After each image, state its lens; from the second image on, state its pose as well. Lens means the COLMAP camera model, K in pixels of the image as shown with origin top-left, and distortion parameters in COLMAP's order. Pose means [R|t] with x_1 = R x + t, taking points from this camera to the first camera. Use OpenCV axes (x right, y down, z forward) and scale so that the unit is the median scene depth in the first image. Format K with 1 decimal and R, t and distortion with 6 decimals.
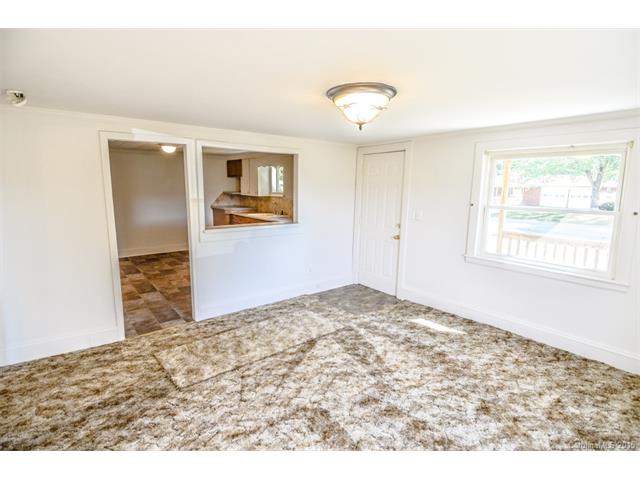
lens RADIAL K [[330.9, 0, 321.8], [0, 330.9, 239.2], [0, 0, 1]] dist [0.047924, -0.052744]
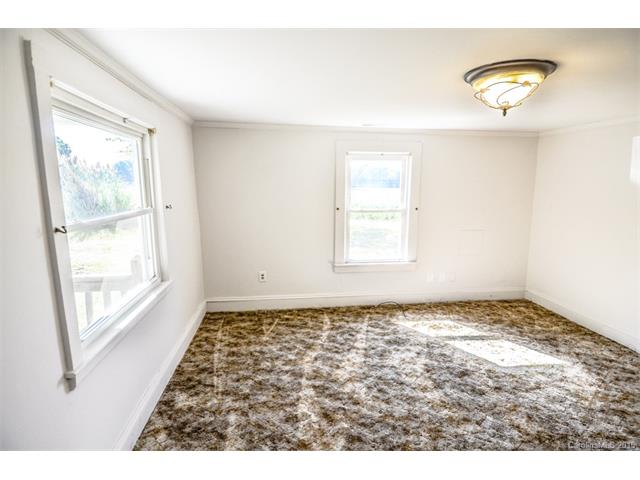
lens RADIAL K [[330.9, 0, 321.8], [0, 330.9, 239.2], [0, 0, 1]] dist [0.047924, -0.052744]
pose [[-0.871450, -0.092239, 0.481734, 0.054532], [0.066767, 0.950707, 0.302816, -0.204021], [-0.485919, 0.296053, -0.822335, 1.293789]]
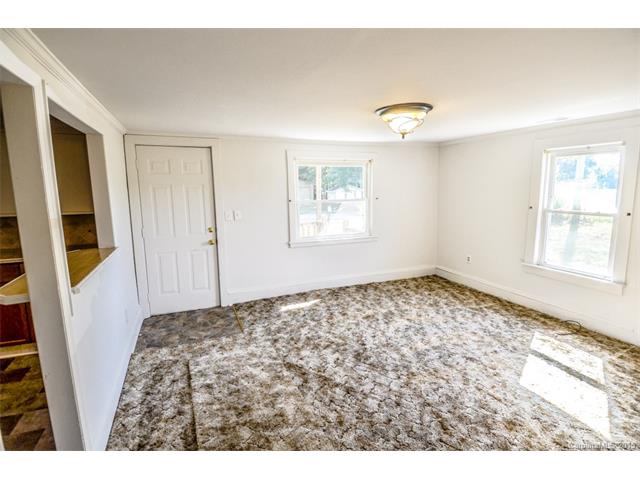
lens RADIAL K [[330.9, 0, 321.8], [0, 330.9, 239.2], [0, 0, 1]] dist [0.047924, -0.052744]
pose [[0.270559, -0.162290, 0.948926, -0.779094], [0.170103, 0.978239, 0.118803, -0.100770], [-0.947556, 0.129272, 0.292277, 0.620863]]
